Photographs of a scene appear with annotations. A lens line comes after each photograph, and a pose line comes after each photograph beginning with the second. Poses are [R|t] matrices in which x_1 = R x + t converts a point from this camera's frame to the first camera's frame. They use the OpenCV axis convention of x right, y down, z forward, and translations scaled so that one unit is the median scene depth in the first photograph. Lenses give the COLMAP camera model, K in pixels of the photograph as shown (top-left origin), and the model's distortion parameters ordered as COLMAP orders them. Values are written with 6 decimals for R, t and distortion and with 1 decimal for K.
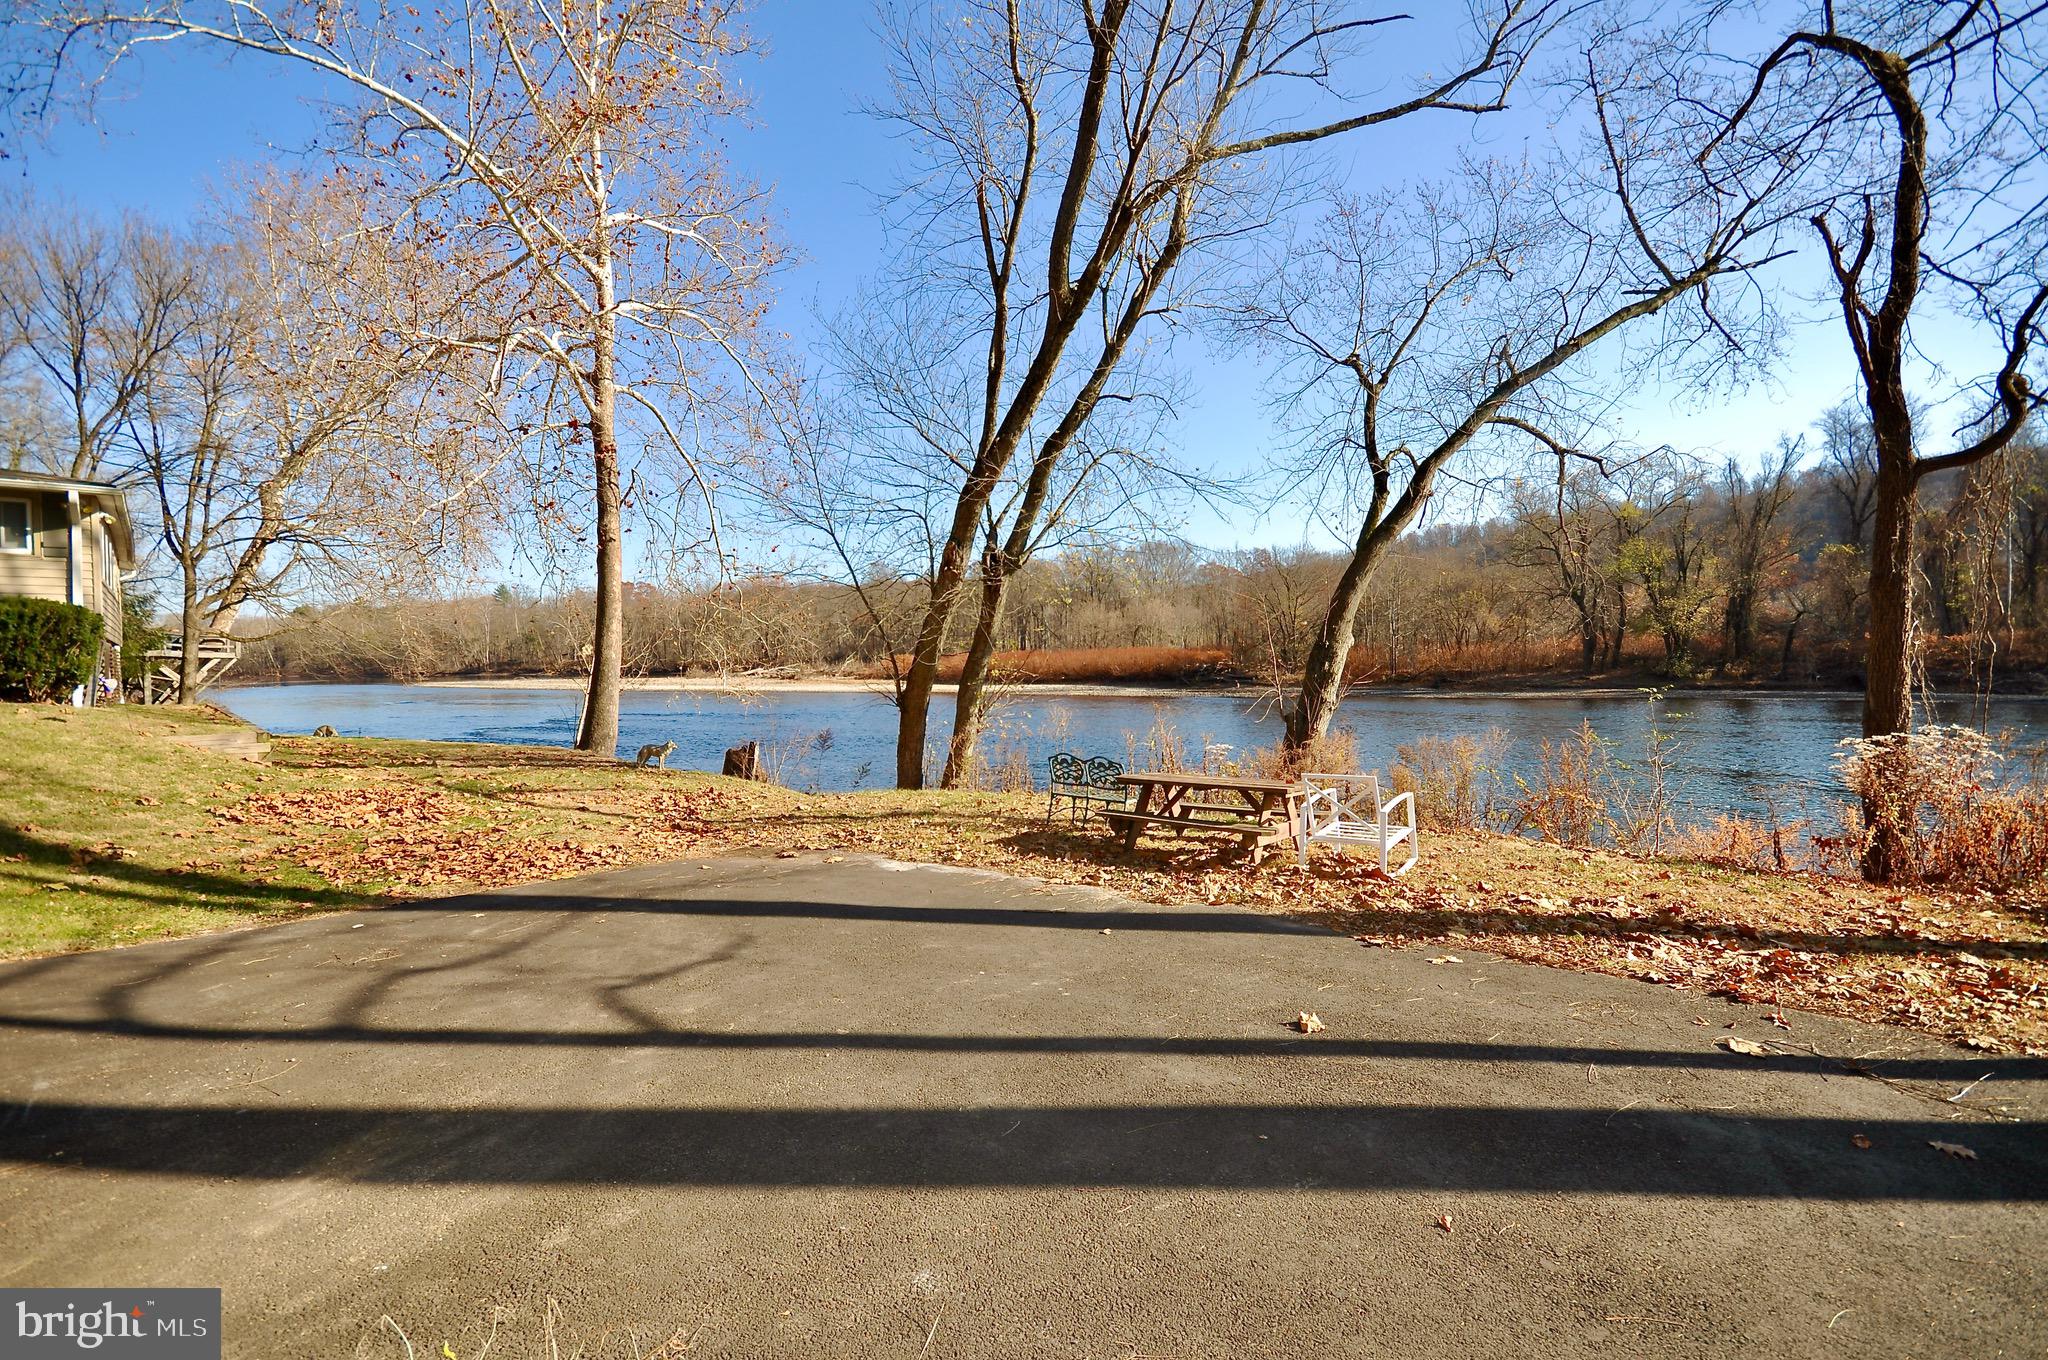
lens RADIAL K [[898.1, 0, 1024.0], [0, 898.1, 680.0], [0, 0, 1]] dist [0.001296, 0.000605]
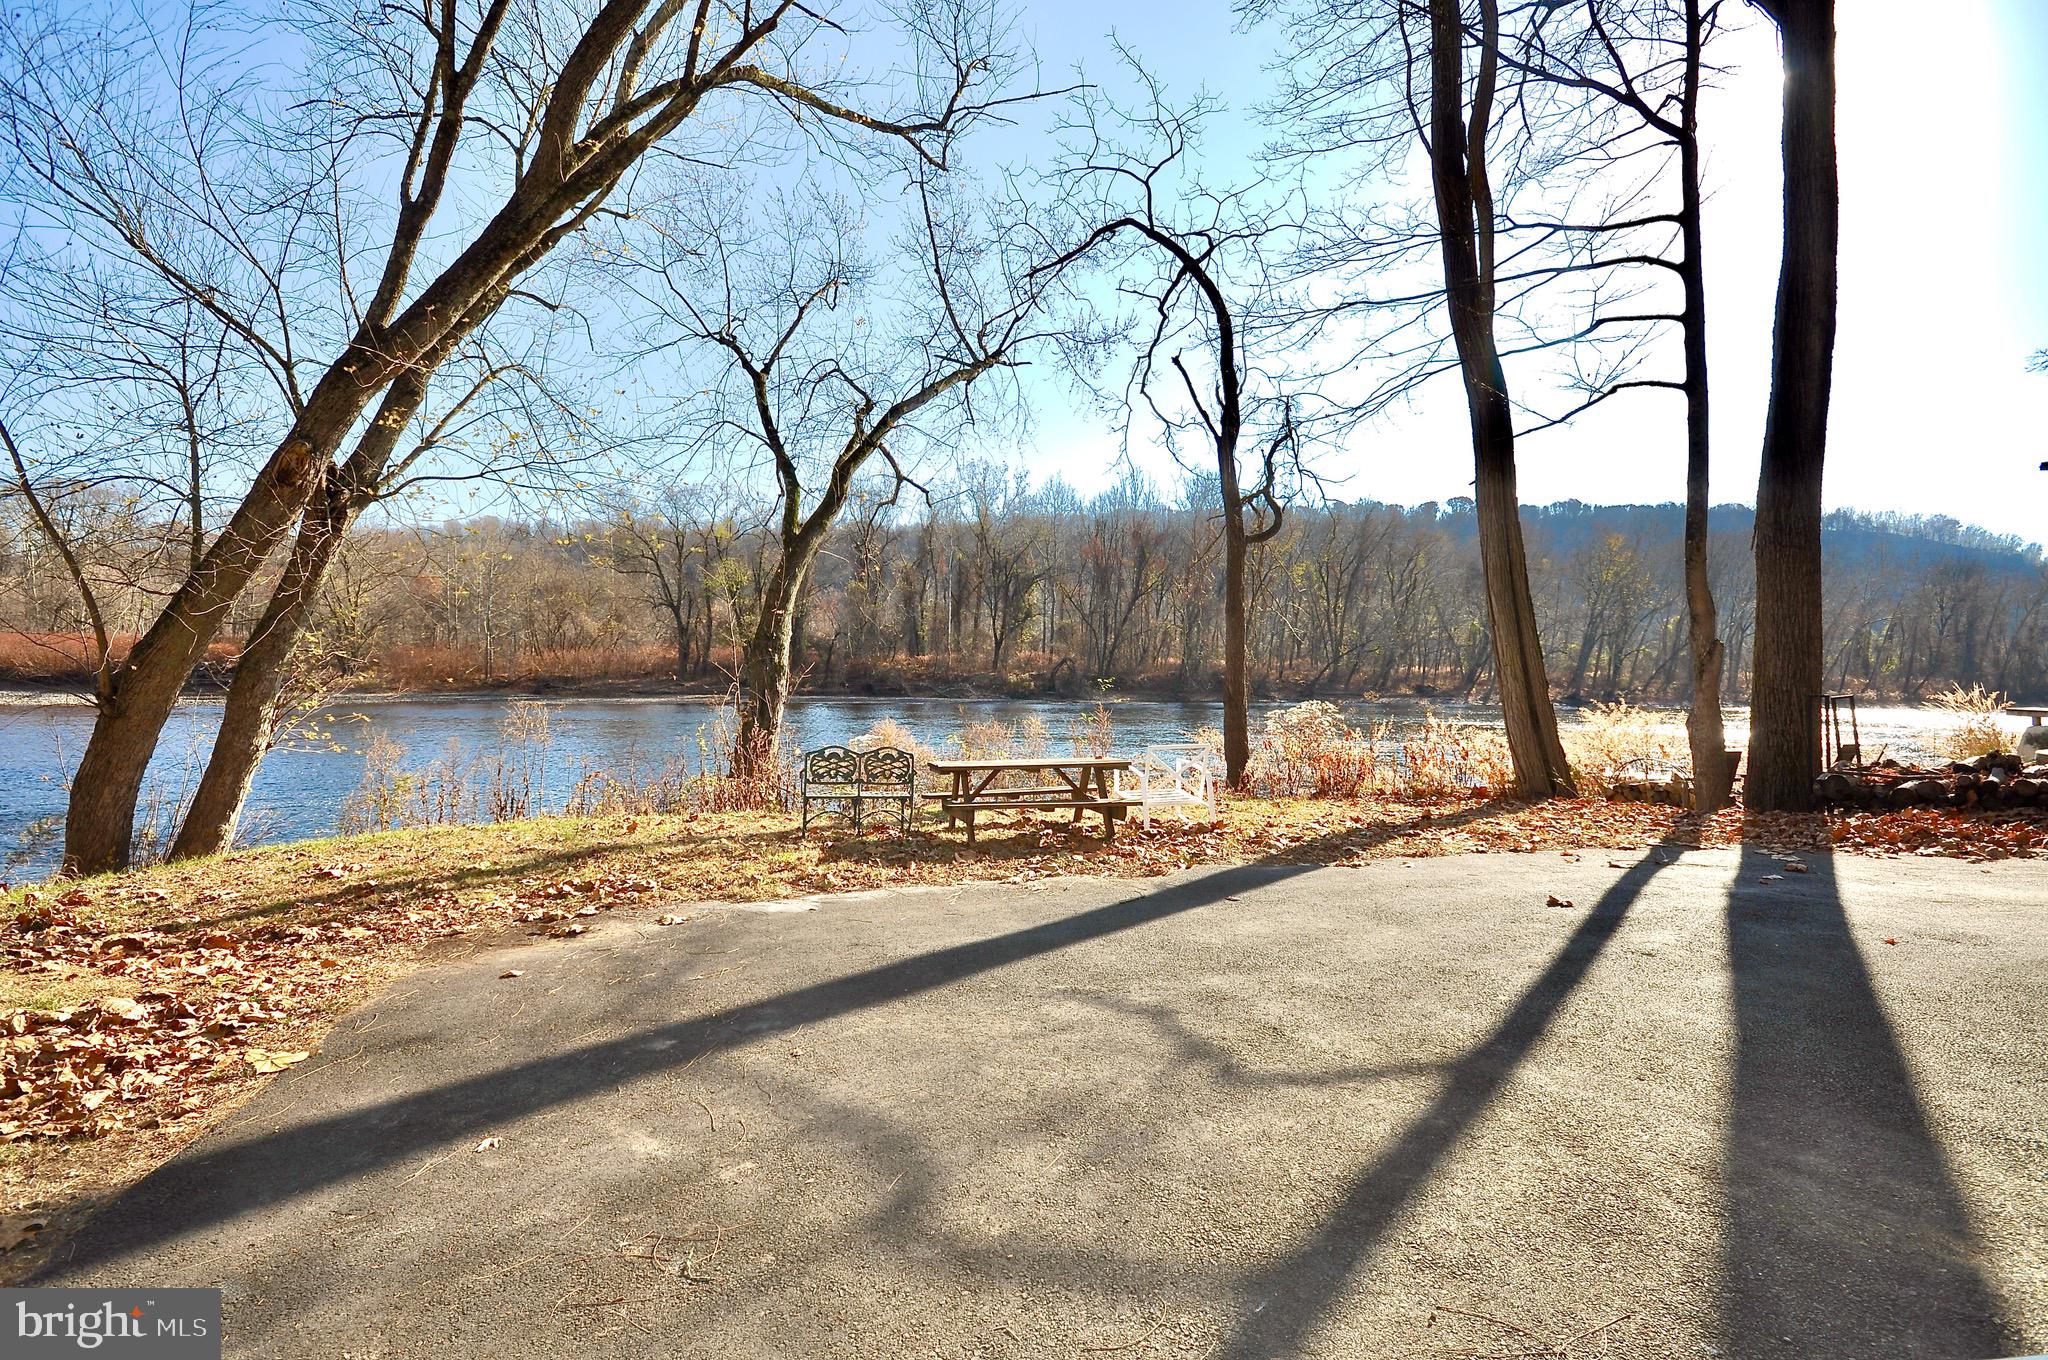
lens RADIAL K [[939.8, 0, 1024.0], [0, 939.8, 680.0], [0, 0, 1]] dist [0.011669, -0.000117]
pose [[0.584886, 0.012395, 0.811021, -0.320242], [-0.006169, 0.999922, -0.010833, 0.016816], [-0.811092, 0.001333, 0.584917, 0.204392]]
